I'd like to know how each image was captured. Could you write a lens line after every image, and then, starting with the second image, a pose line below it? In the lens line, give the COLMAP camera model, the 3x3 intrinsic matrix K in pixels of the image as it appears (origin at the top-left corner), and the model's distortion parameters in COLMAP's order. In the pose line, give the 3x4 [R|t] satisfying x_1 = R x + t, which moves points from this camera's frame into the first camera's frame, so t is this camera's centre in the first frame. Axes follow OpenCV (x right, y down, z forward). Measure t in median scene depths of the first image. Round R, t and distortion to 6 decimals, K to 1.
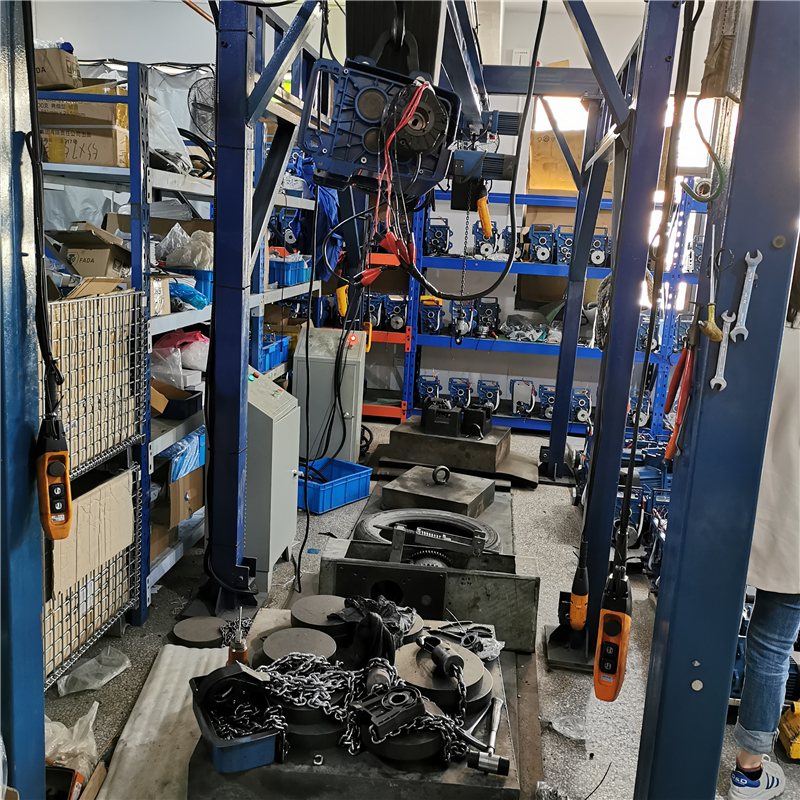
lens RADIAL K [[816.8, 0, 399.9], [0, 816.8, 396.1], [0, 0, 1]] dist [0.065028, -0.069511]
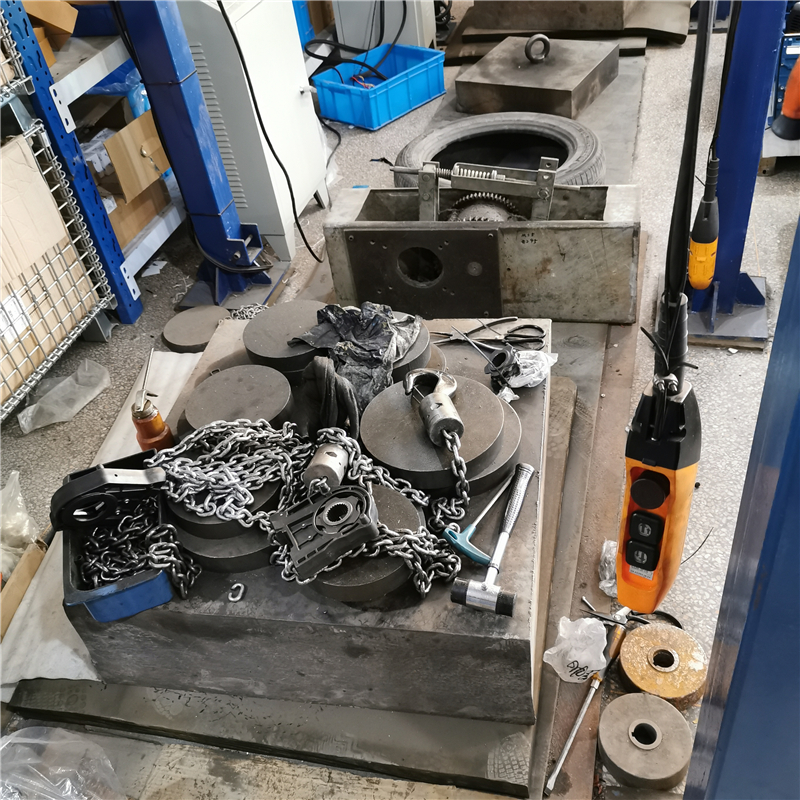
lens RADIAL K [[816.8, 0, 399.9], [0, 816.8, 396.1], [0, 0, 1]] dist [0.065028, -0.069511]
pose [[0.972394, -0.051792, -0.227526, 0.124463], [0.157078, 0.866343, 0.474106, -0.001152], [0.172560, -0.496757, 0.850562, 0.332406]]
